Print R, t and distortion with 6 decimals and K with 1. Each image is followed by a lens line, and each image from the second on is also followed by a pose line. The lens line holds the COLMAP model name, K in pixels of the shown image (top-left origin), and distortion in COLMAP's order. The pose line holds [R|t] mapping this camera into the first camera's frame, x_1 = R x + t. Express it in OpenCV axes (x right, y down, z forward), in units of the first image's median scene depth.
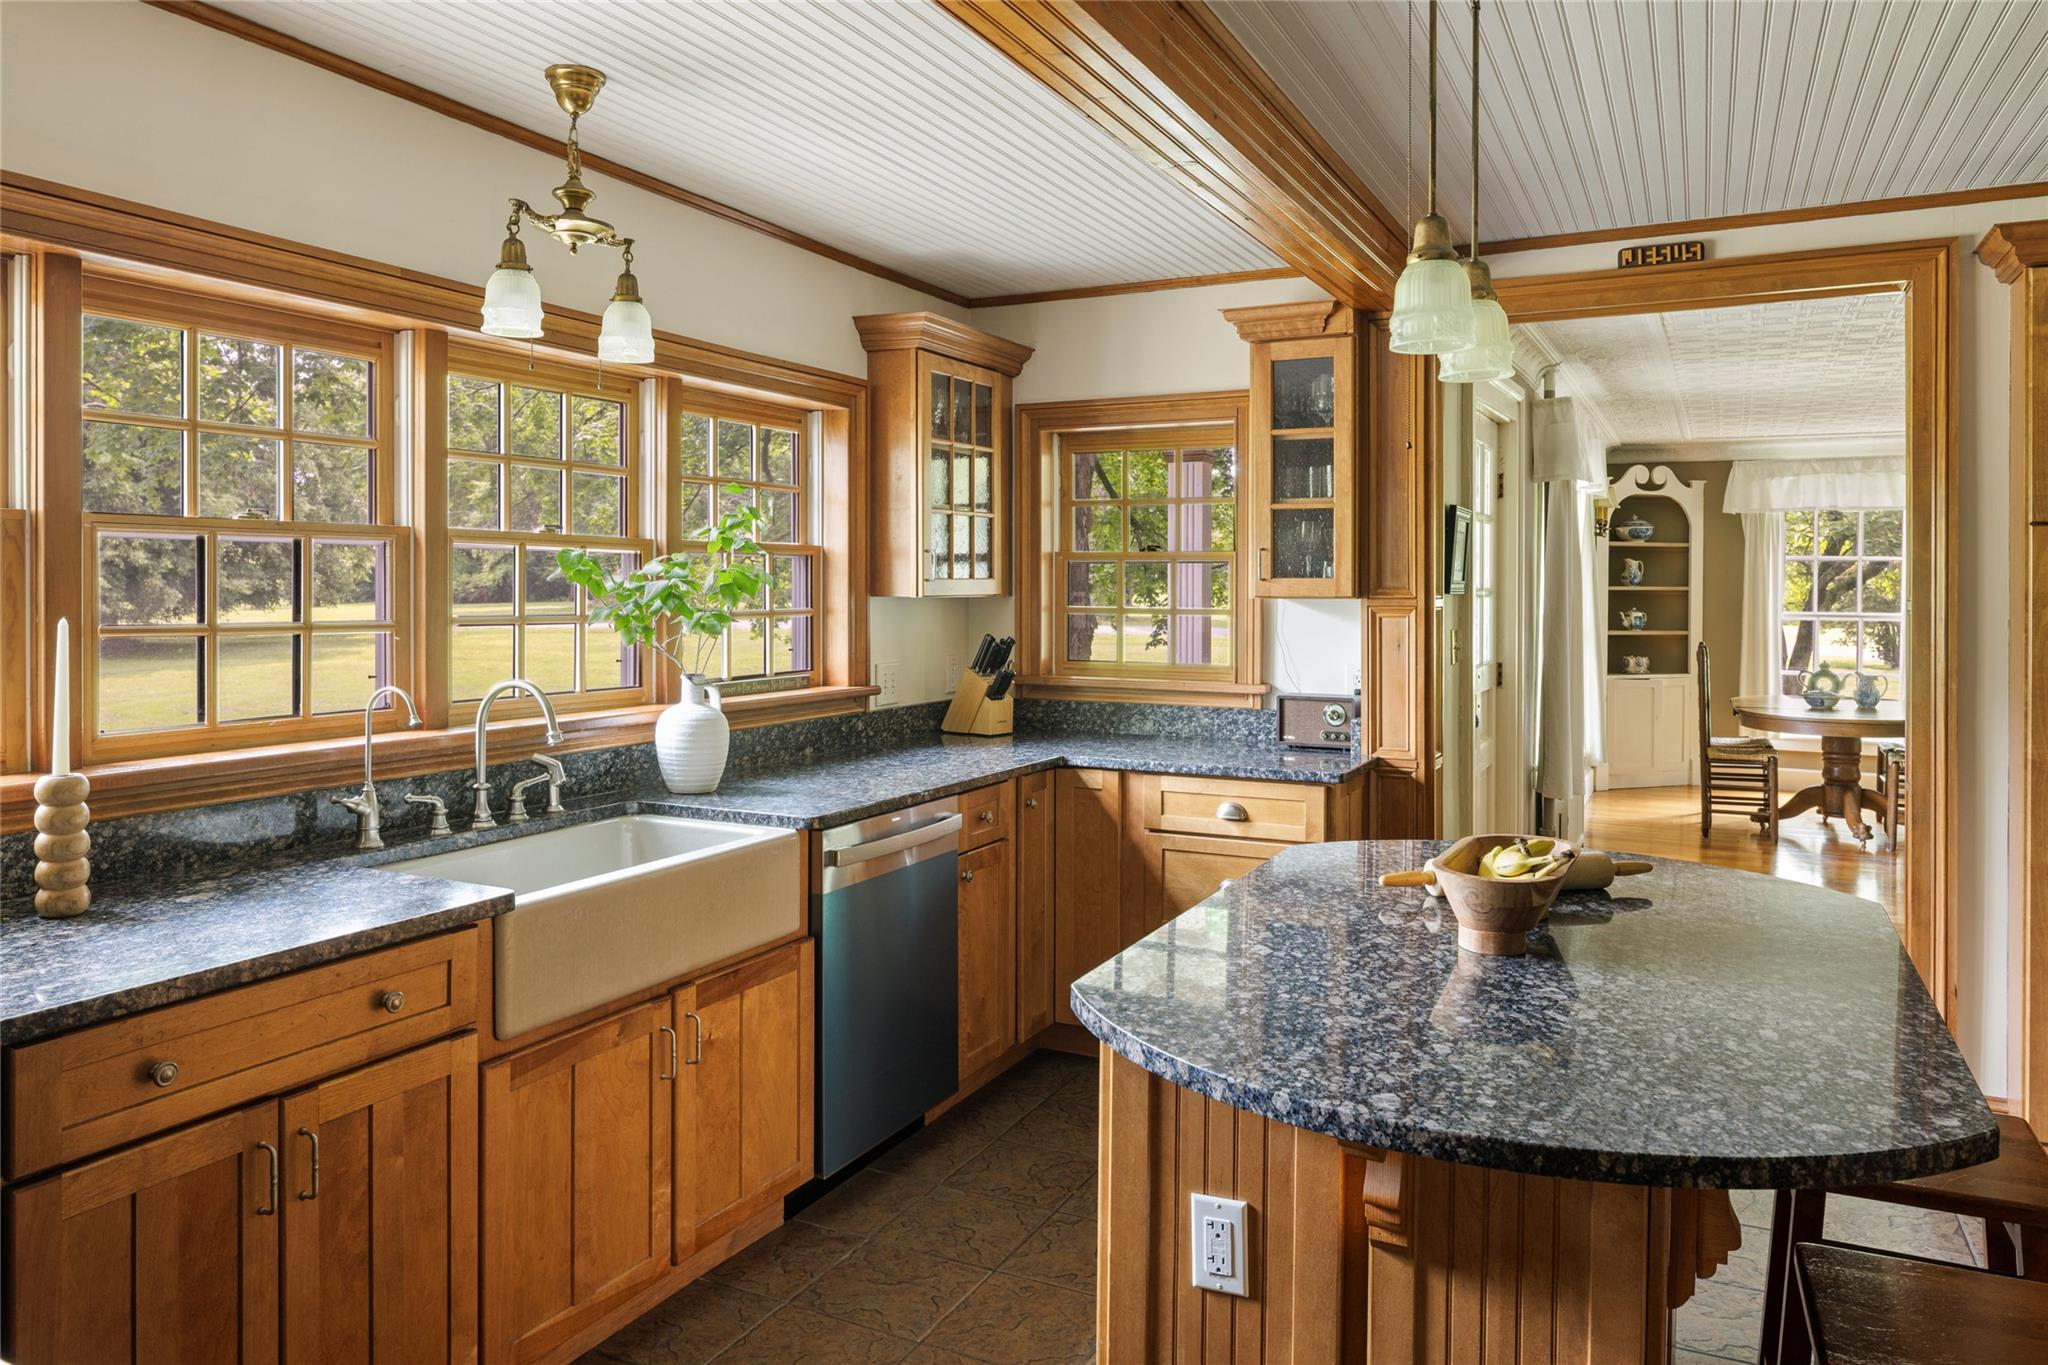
lens RADIAL K [[1399.2, 0, 1025.7], [0, 1399.2, 587.1], [0, 0, 1]] dist [0.000173, 0.001531]
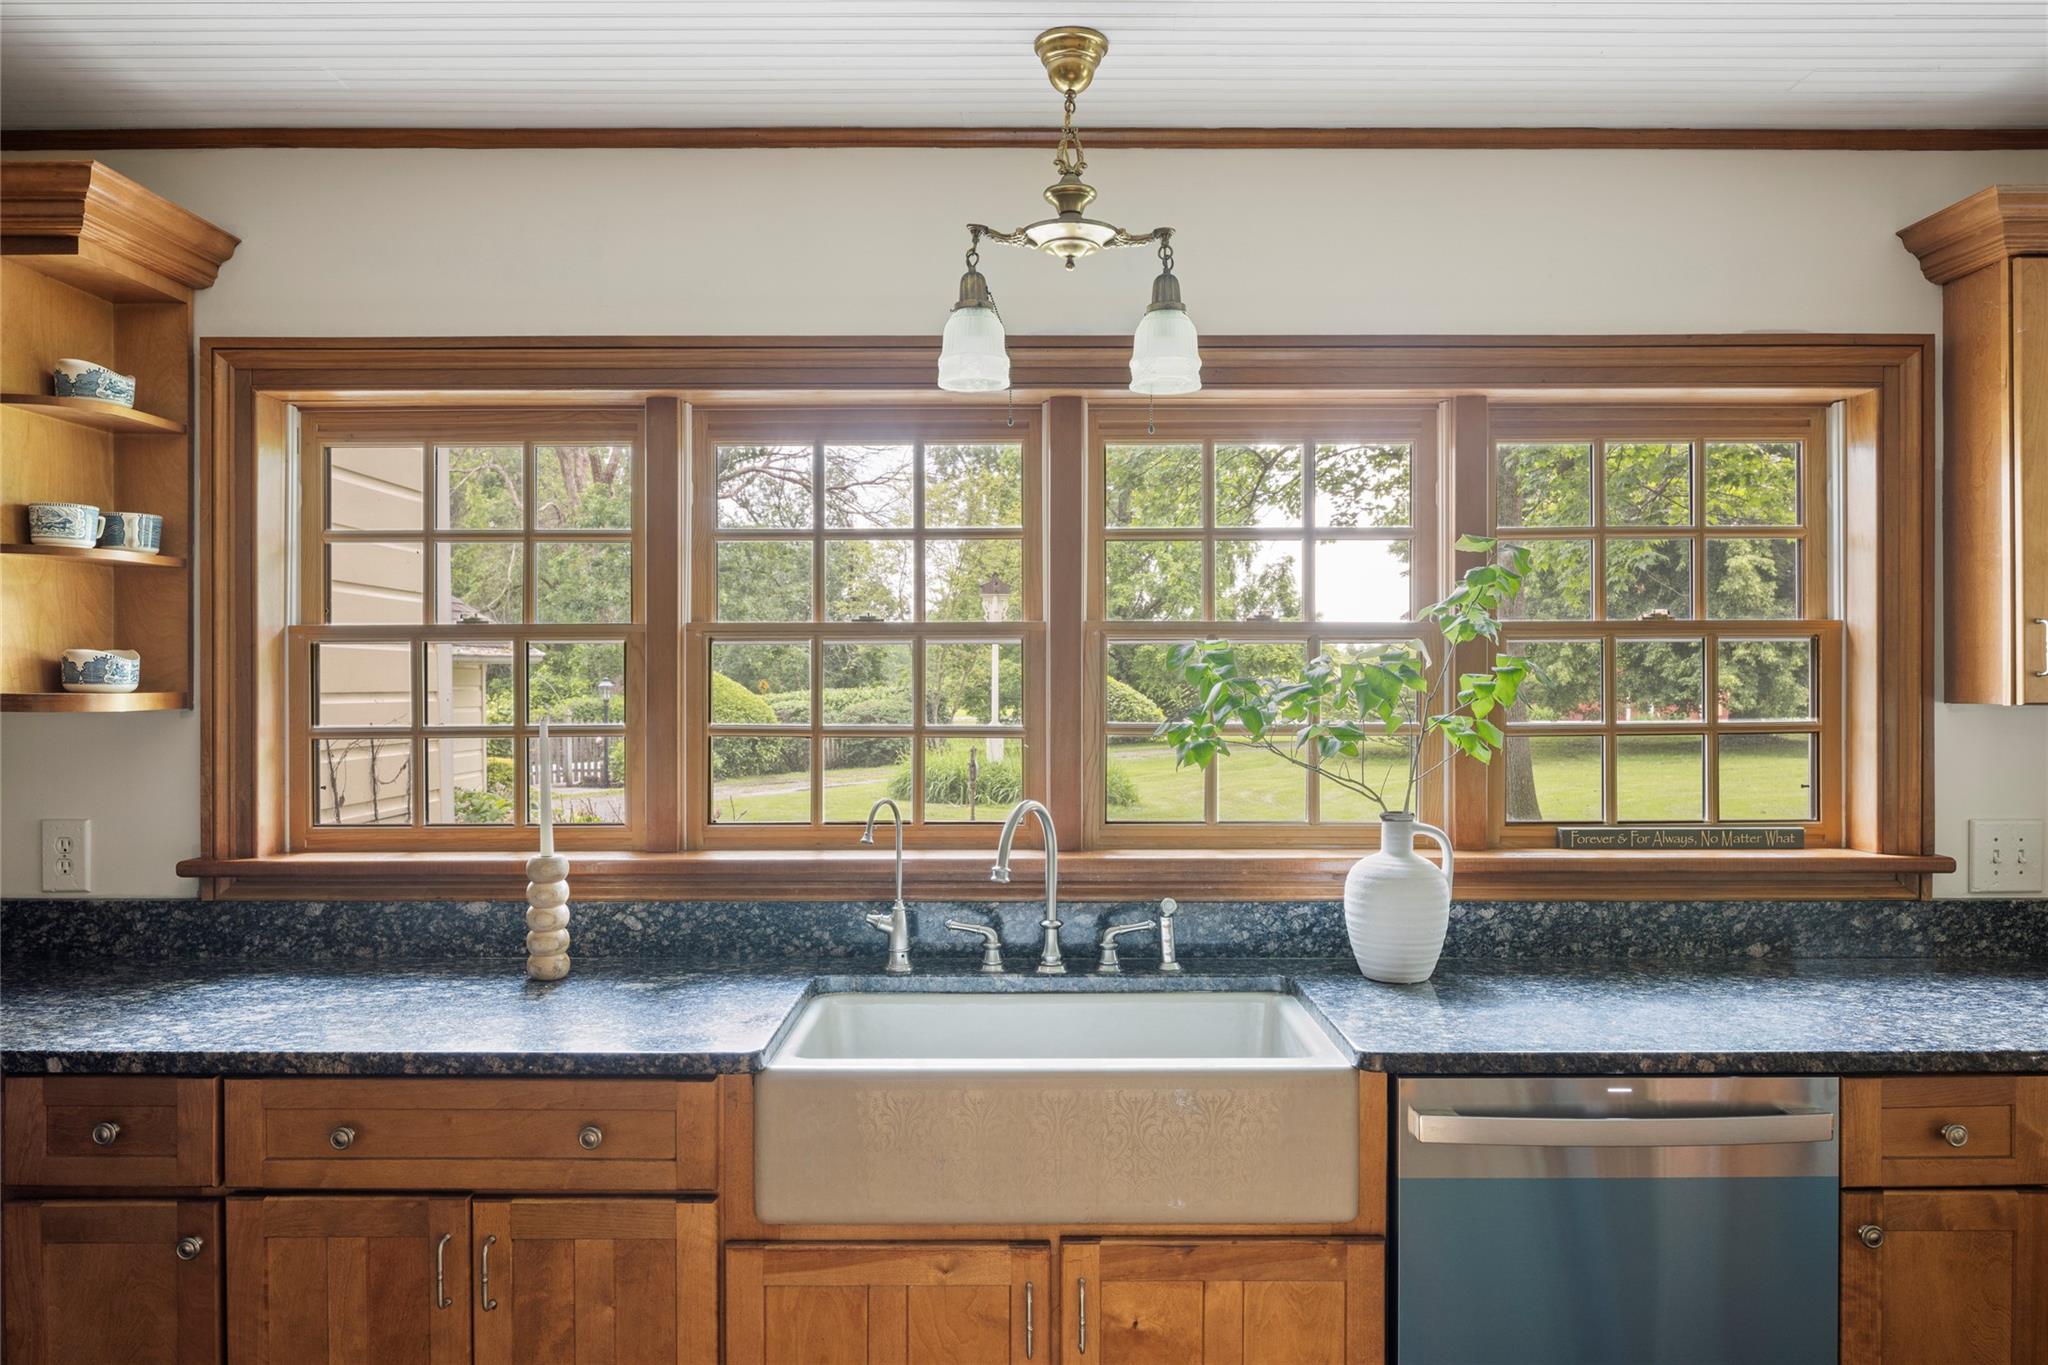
lens RADIAL K [[1402.8, 0, 1024.8], [0, 1402.8, 688.4], [0, 0, 1]] dist [-0.005145, -0.001526]
pose [[0.445867, 0.000030, -0.895099, 0.363284], [0.002664, 0.999996, 0.001360, -0.001866], [0.895095, -0.002991, 0.445865, 0.600679]]
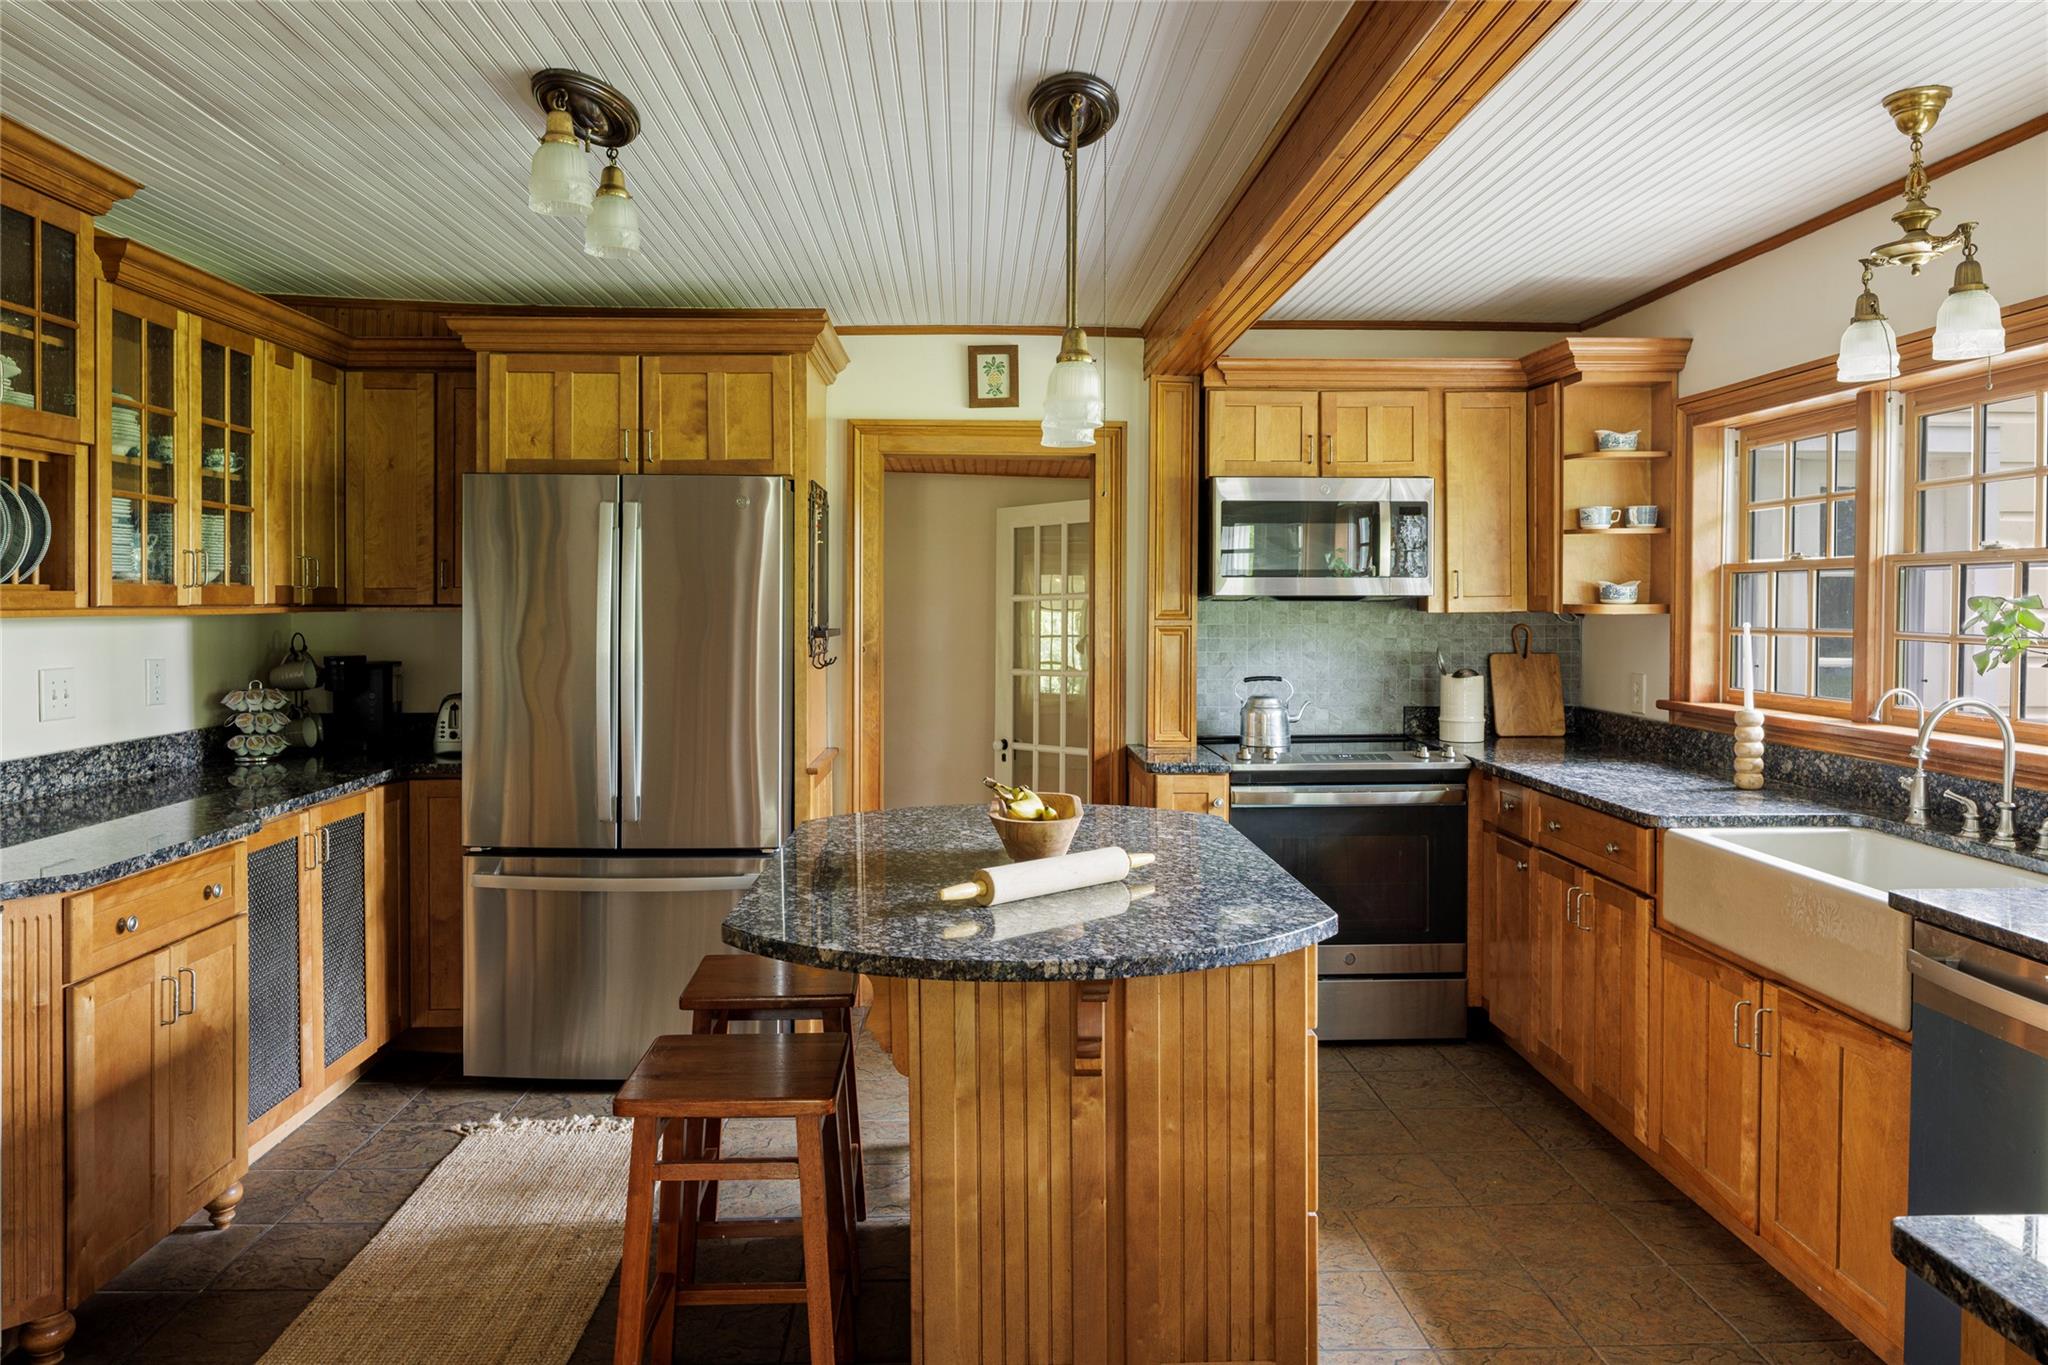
lens RADIAL K [[1392.8, 0, 1024.6], [0, 1392.8, 610.8], [0, 0, 1]] dist [0.000637, -0.000268]
pose [[-0.876772, -0.001807, -0.480903, 0.697319], [-0.005954, 0.999957, 0.007097, 0.000856], [0.480869, 0.009086, -0.876745, 1.519343]]
